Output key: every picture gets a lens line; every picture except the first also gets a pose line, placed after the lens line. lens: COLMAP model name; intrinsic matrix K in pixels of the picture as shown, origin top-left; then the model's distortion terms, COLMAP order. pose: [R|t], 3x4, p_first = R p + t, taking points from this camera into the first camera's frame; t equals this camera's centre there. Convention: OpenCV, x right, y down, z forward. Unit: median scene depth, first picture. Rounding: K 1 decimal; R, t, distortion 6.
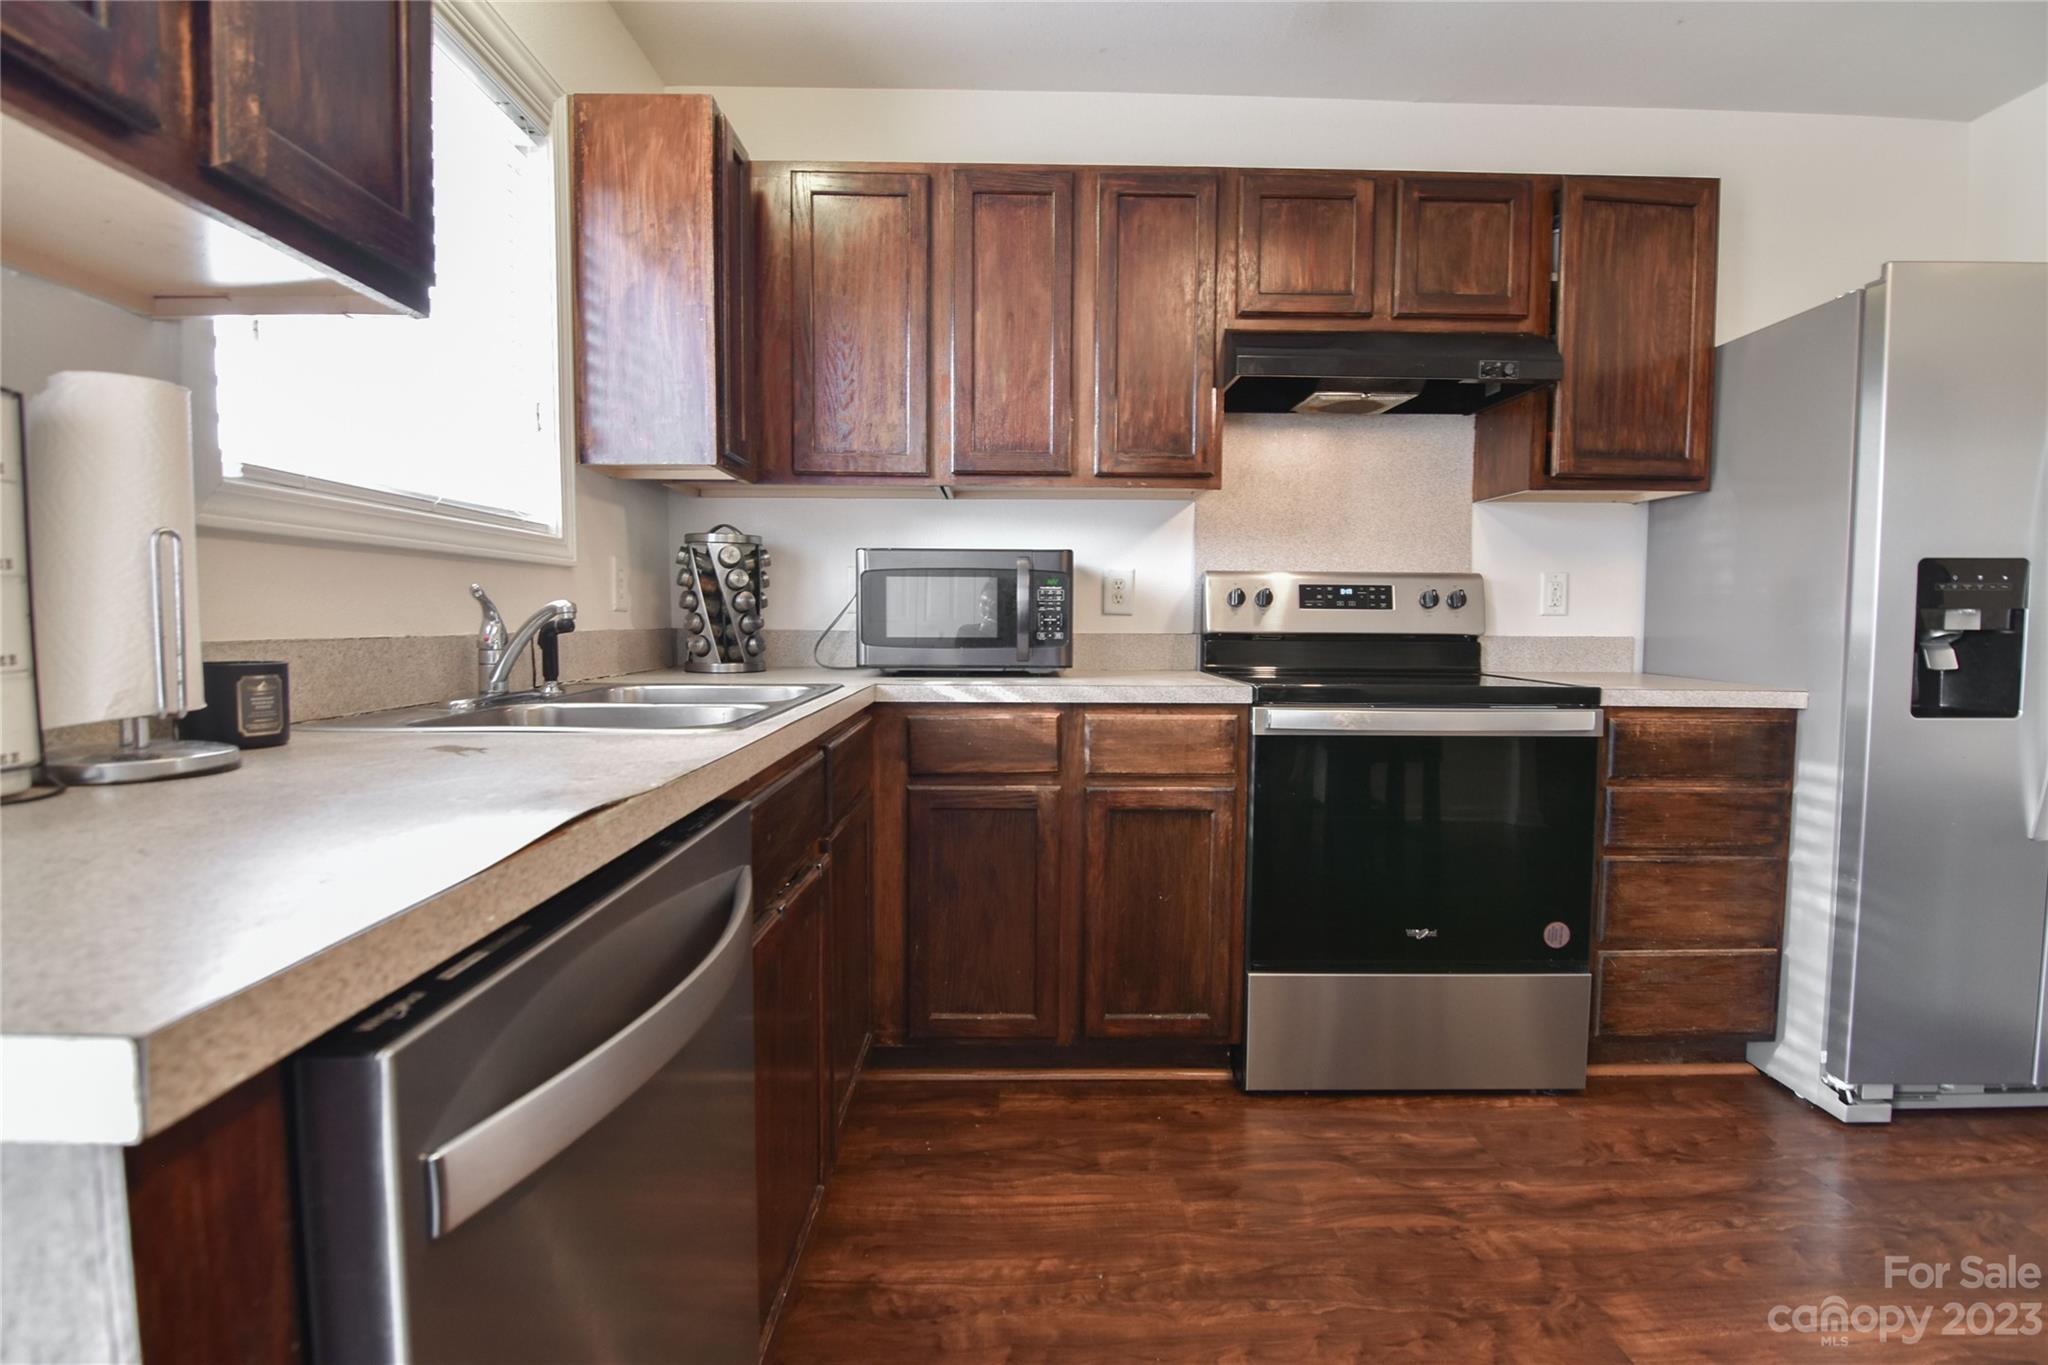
lens RADIAL K [[1002.4, 0, 1019.7], [0, 1002.4, 676.4], [0, 0, 1]] dist [-0.002247, -0.012144]
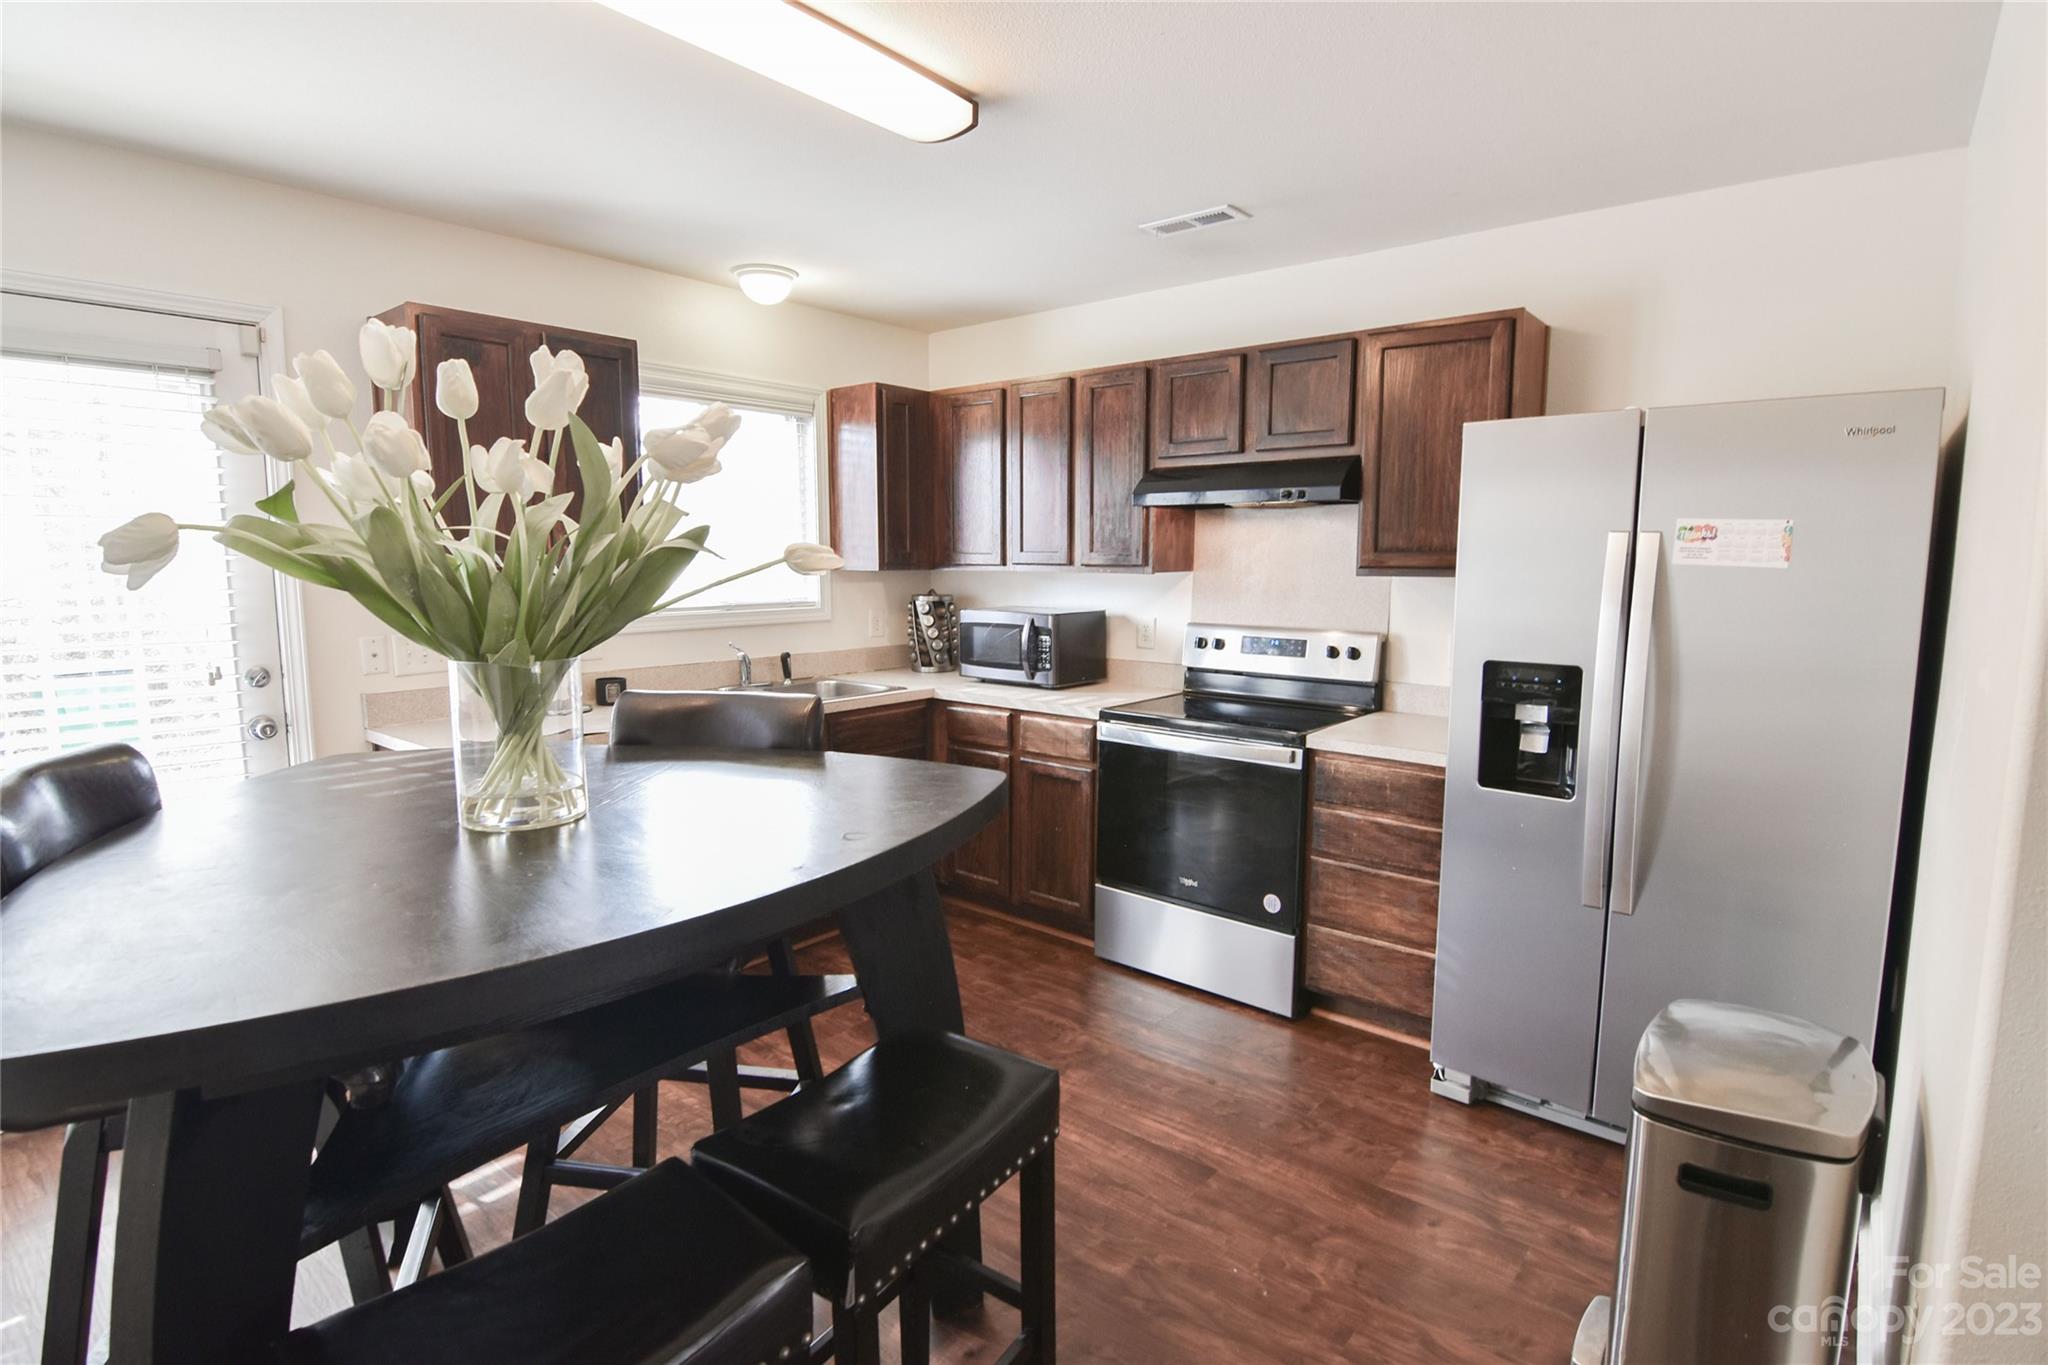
lens RADIAL K [[1002.4, 0, 1019.7], [0, 1002.4, 676.4], [0, 0, 1]] dist [-0.002247, -0.012144]
pose [[0.753130, 0.075071, -0.653574, 1.096523], [-0.036748, 0.996717, 0.072139, -0.142746], [0.656844, -0.030313, 0.753417, -0.277999]]
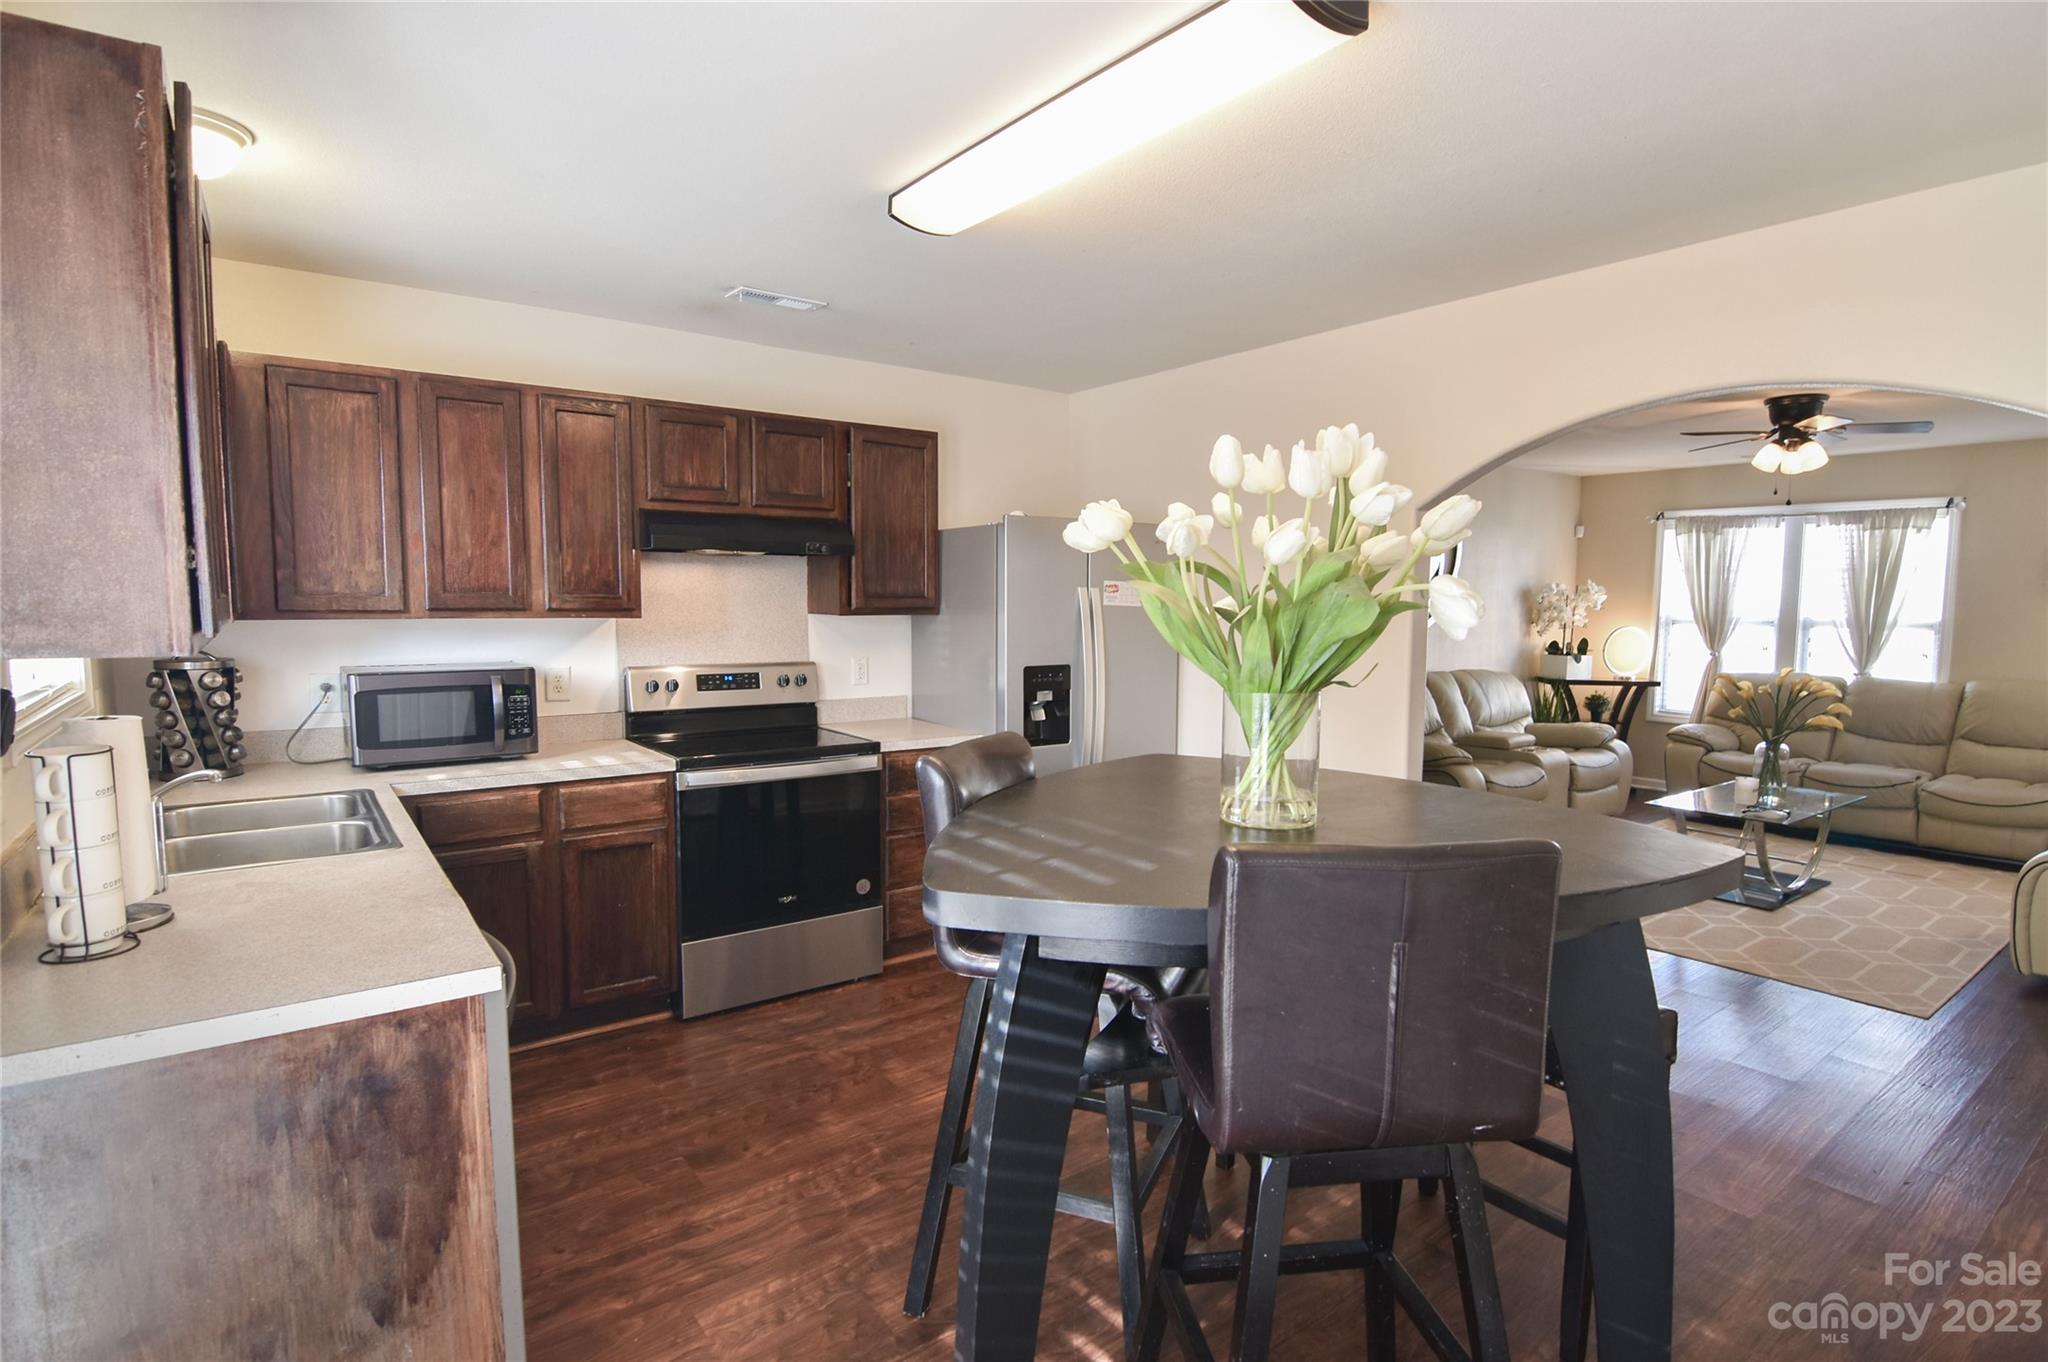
lens RADIAL K [[1033.8, 0, 1055.2], [0, 1033.8, 694.6], [0, 0, 1]] dist [-0.000924, -0.025005]
pose [[0.802270, -0.054481, 0.594470, -0.220325], [0.031705, 0.998310, 0.048704, -0.137407], [-0.596118, -0.020226, 0.802642, -0.574827]]
